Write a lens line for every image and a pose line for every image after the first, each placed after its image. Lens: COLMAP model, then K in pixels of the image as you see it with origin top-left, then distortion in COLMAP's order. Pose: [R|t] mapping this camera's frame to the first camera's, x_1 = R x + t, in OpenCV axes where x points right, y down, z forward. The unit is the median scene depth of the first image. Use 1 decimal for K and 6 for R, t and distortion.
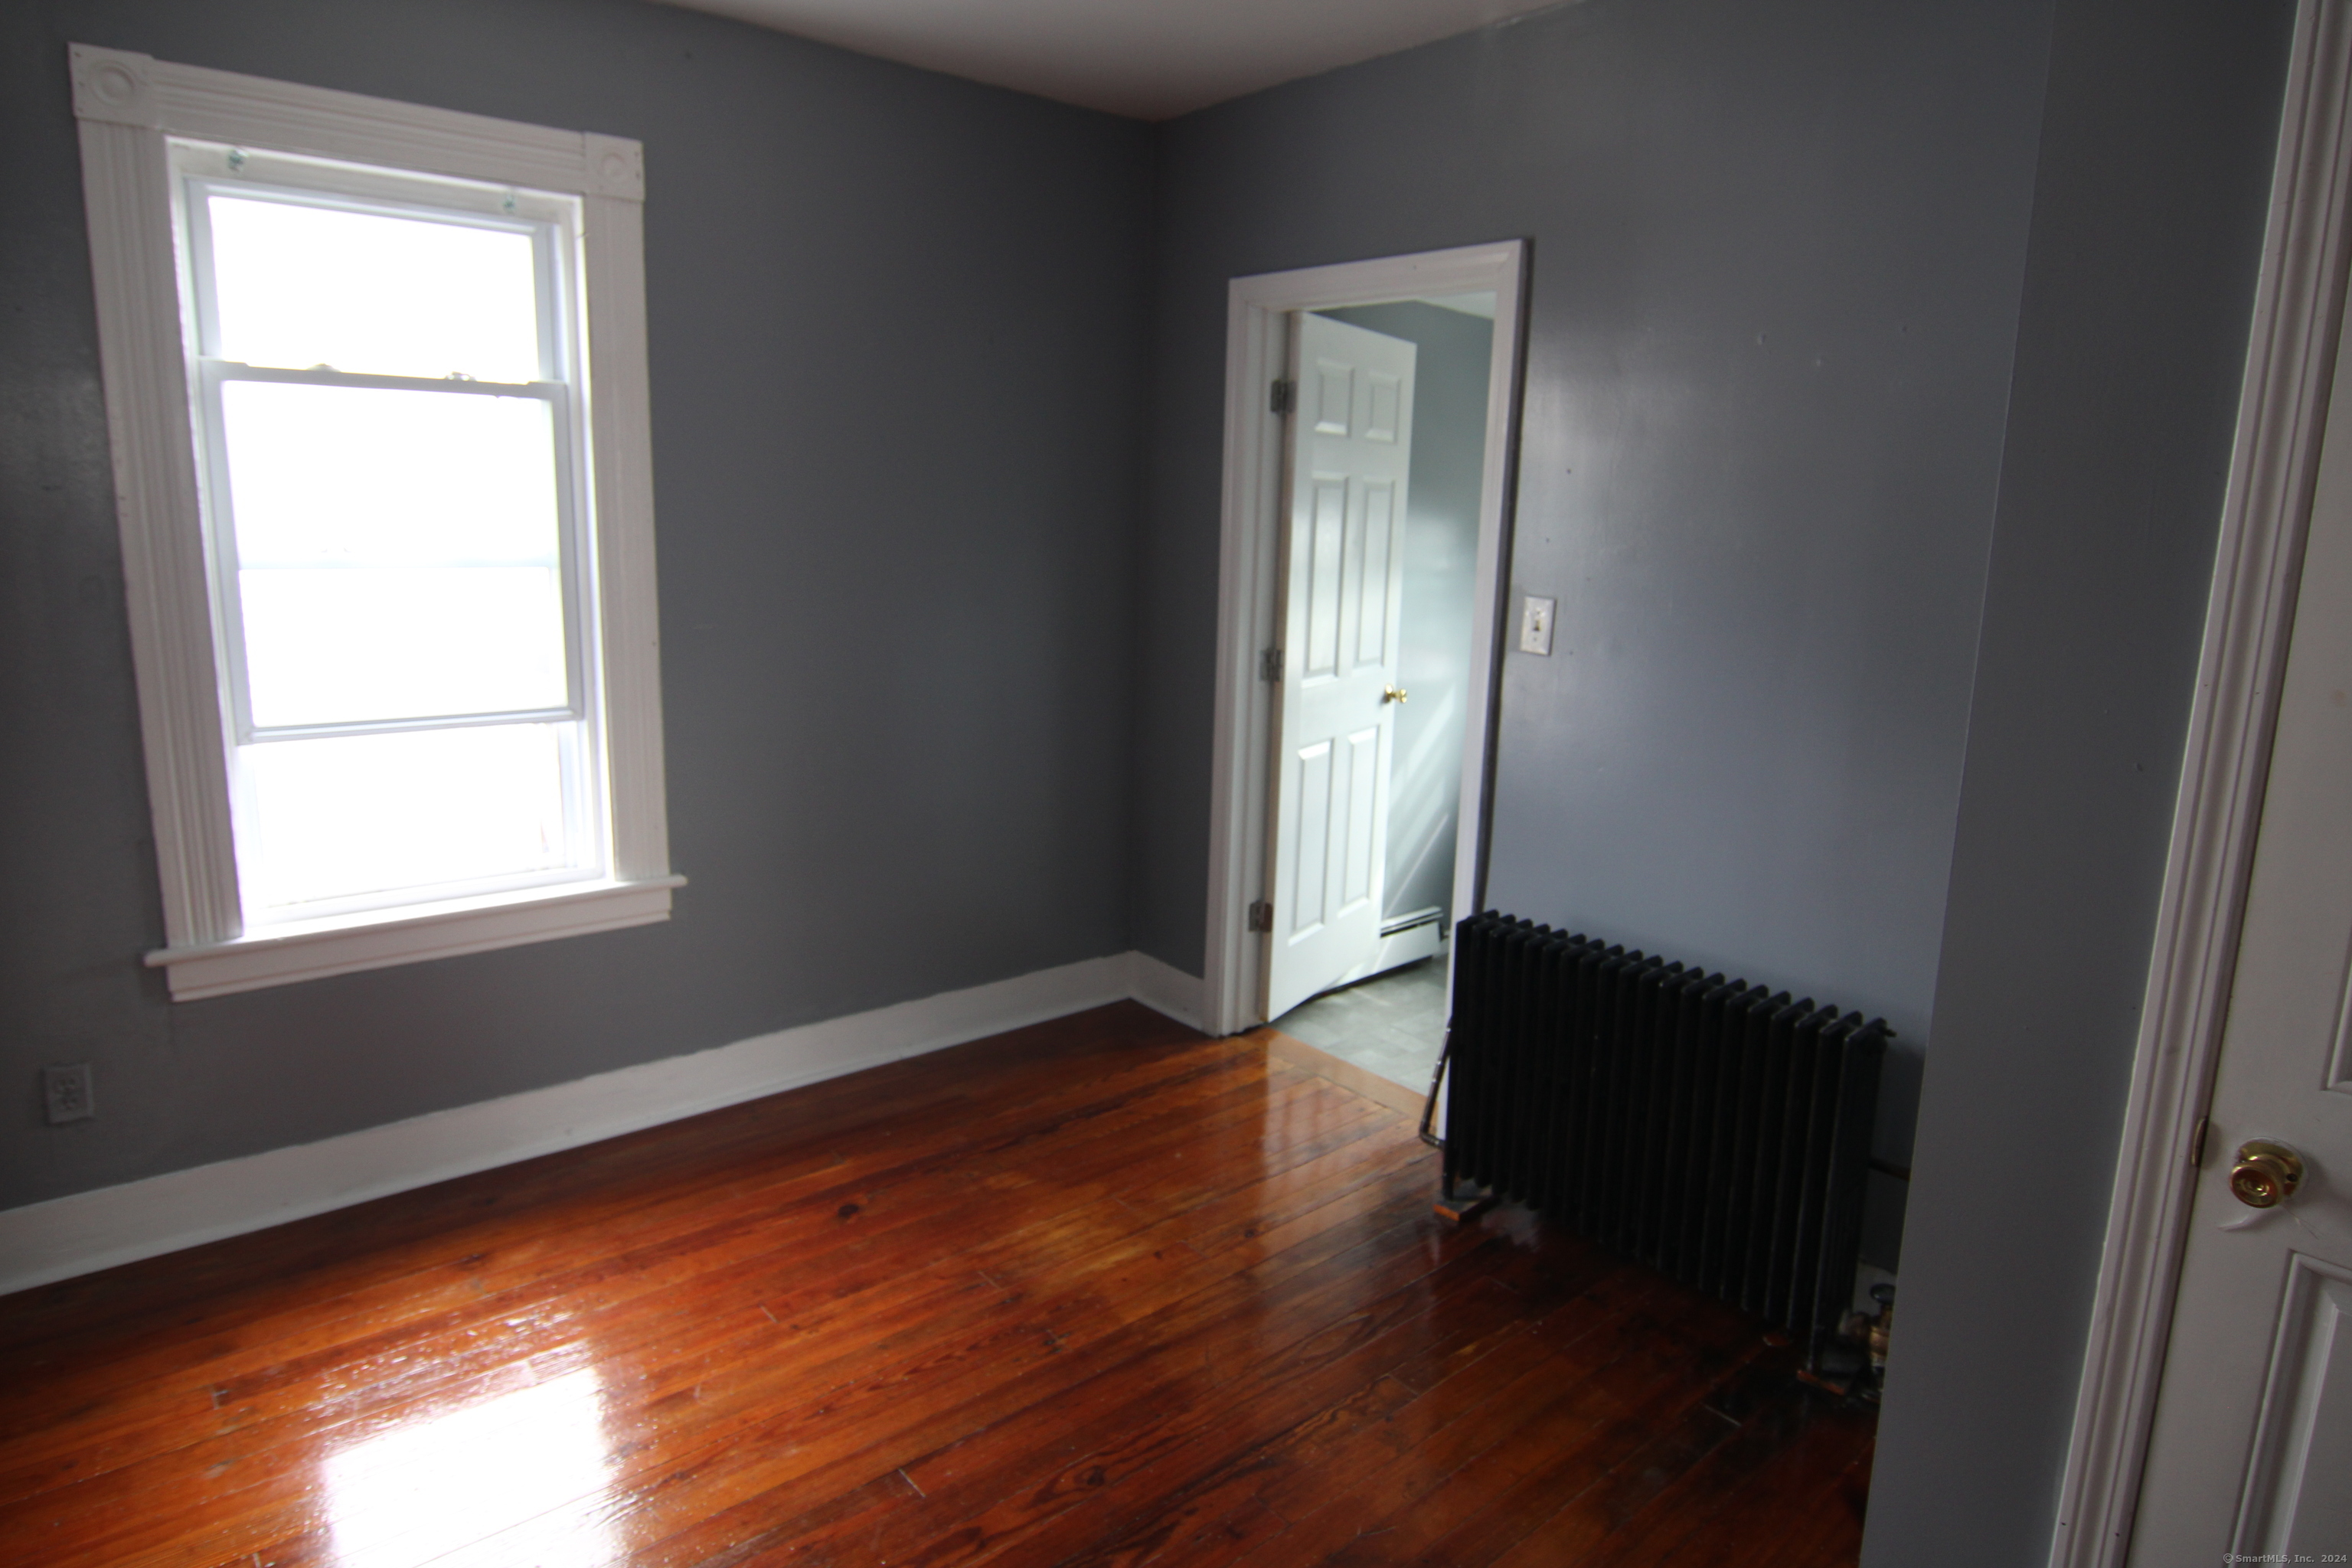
lens RADIAL K [[1419.4, 0, 1174.2], [0, 1419.4, 776.9], [0, 0, 1]] dist [0.000525, -0.012577]
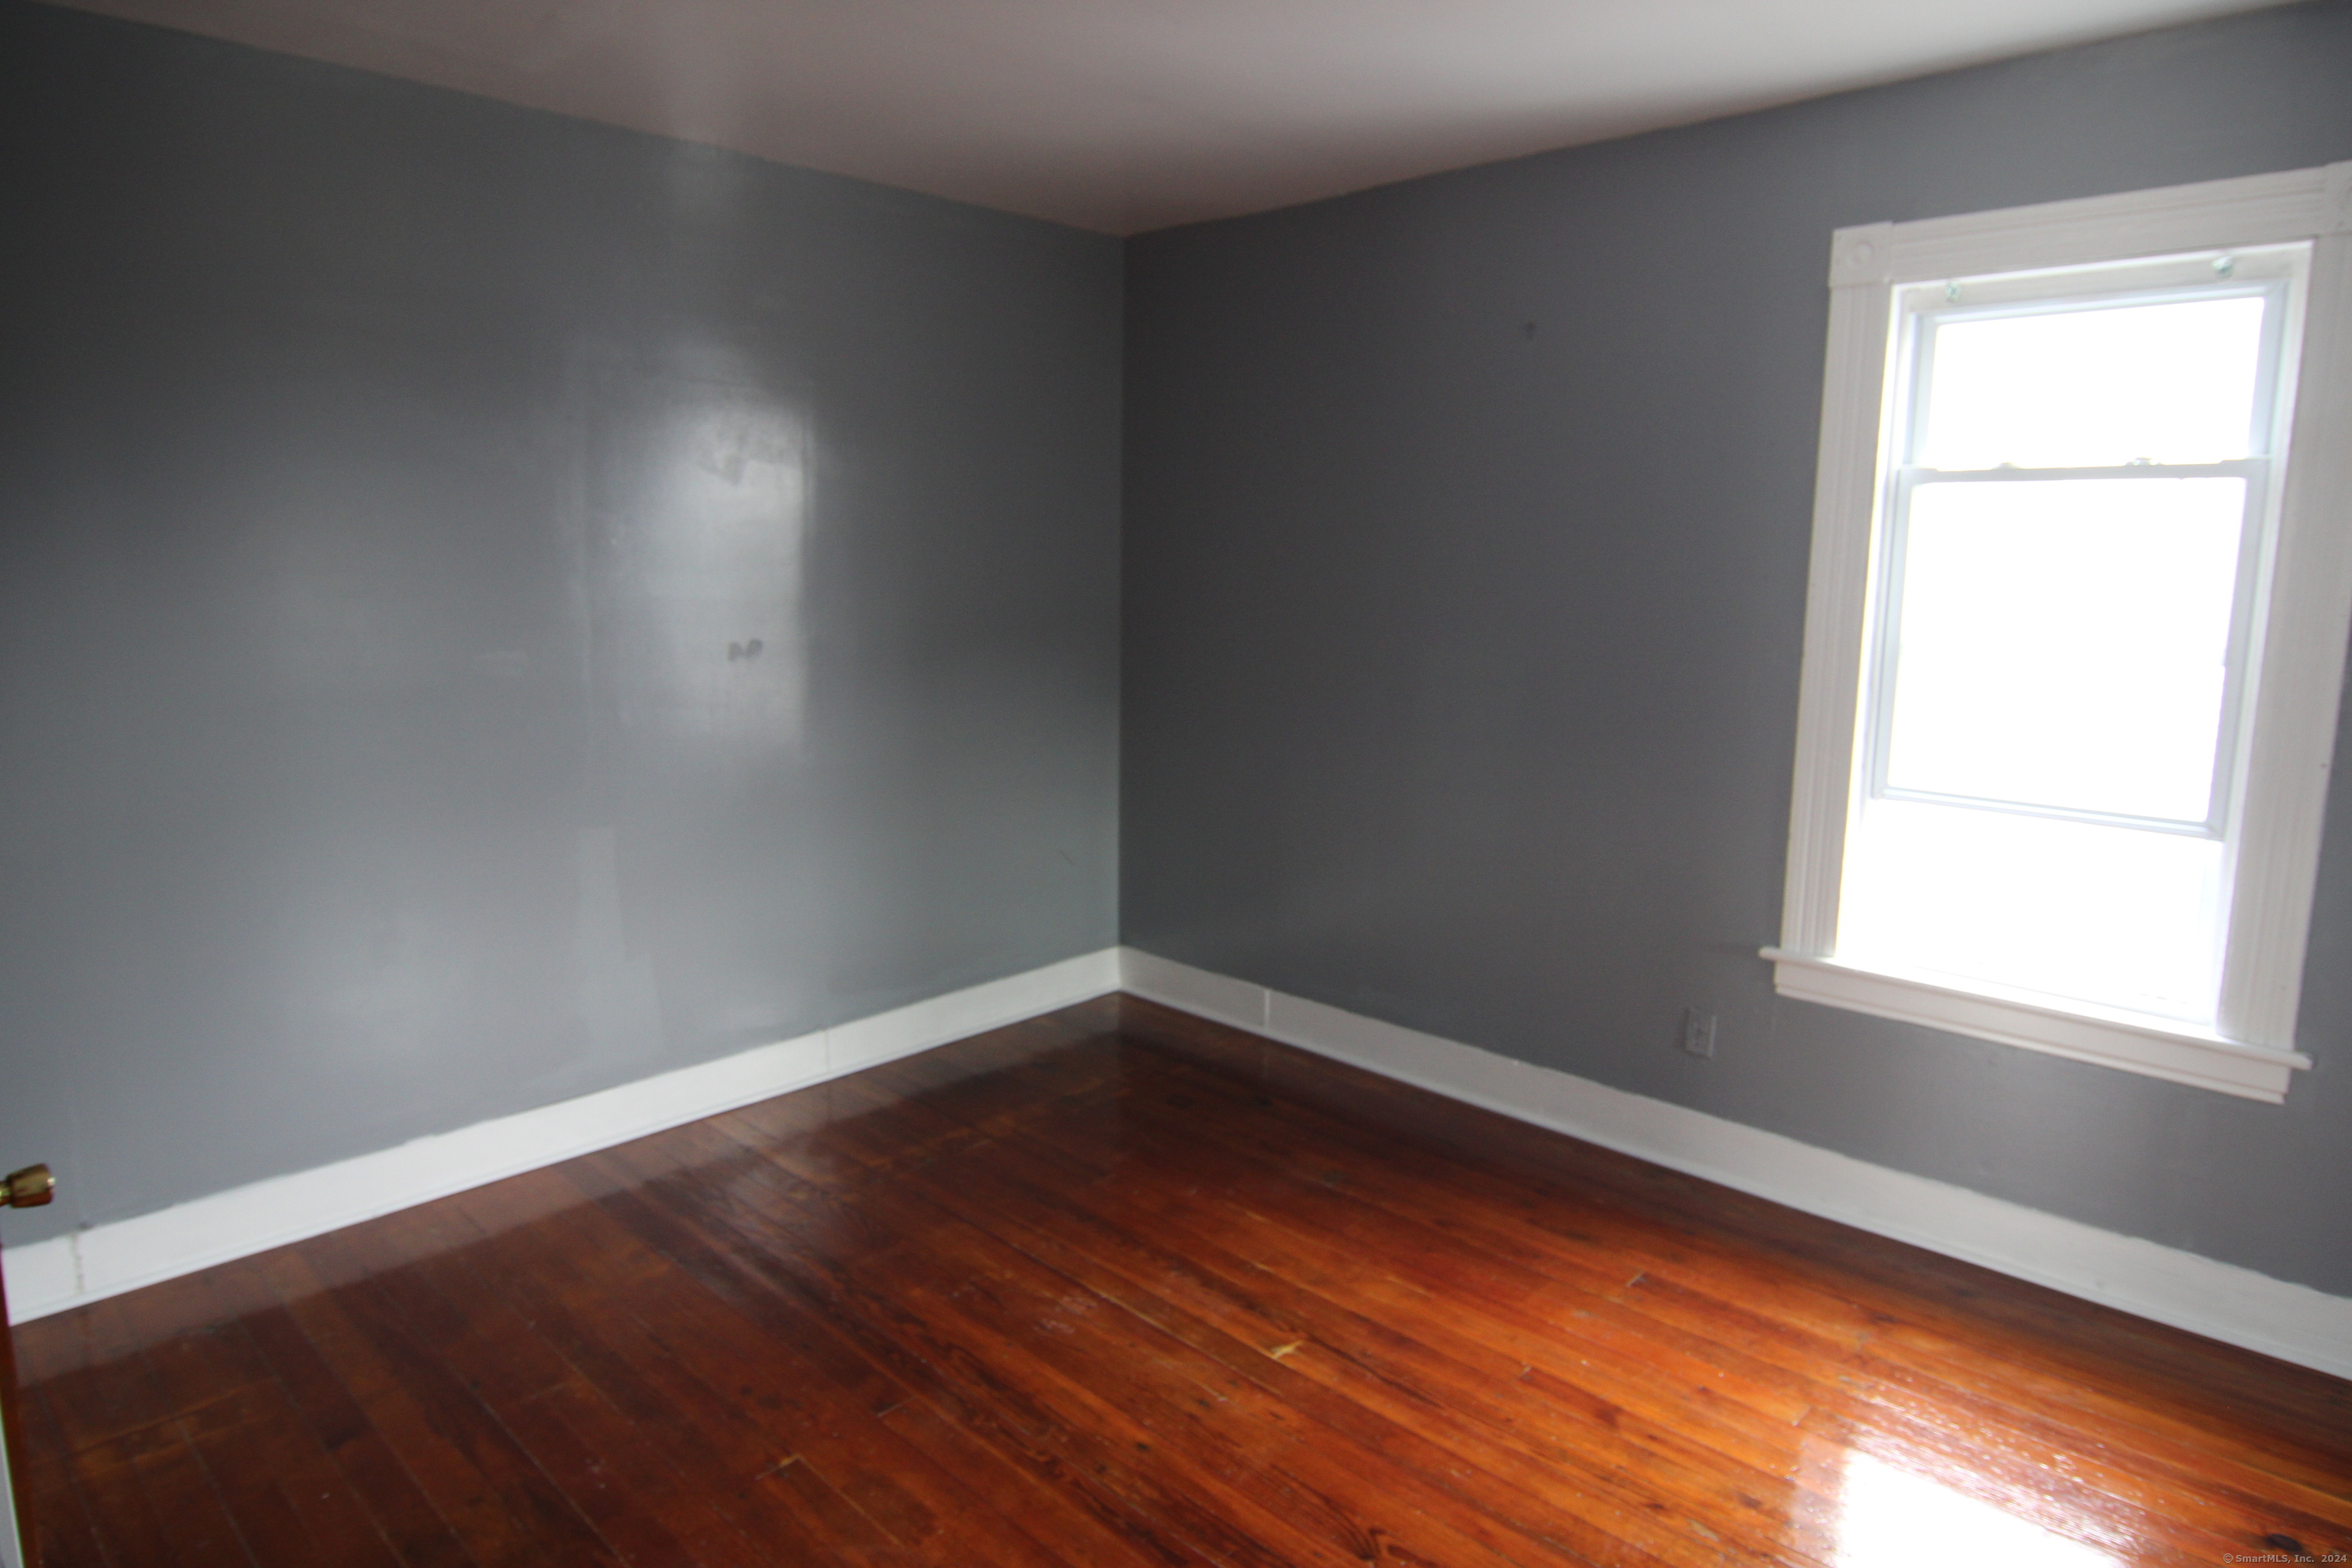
lens RADIAL K [[1419.4, 0, 1174.2], [0, 1419.4, 776.9], [0, 0, 1]] dist [0.000525, -0.012577]
pose [[0.097284, 0.137257, -0.985747, 0.418580], [-0.189686, 0.974846, 0.117019, -0.066574], [0.977013, 0.175599, 0.120873, 0.299681]]
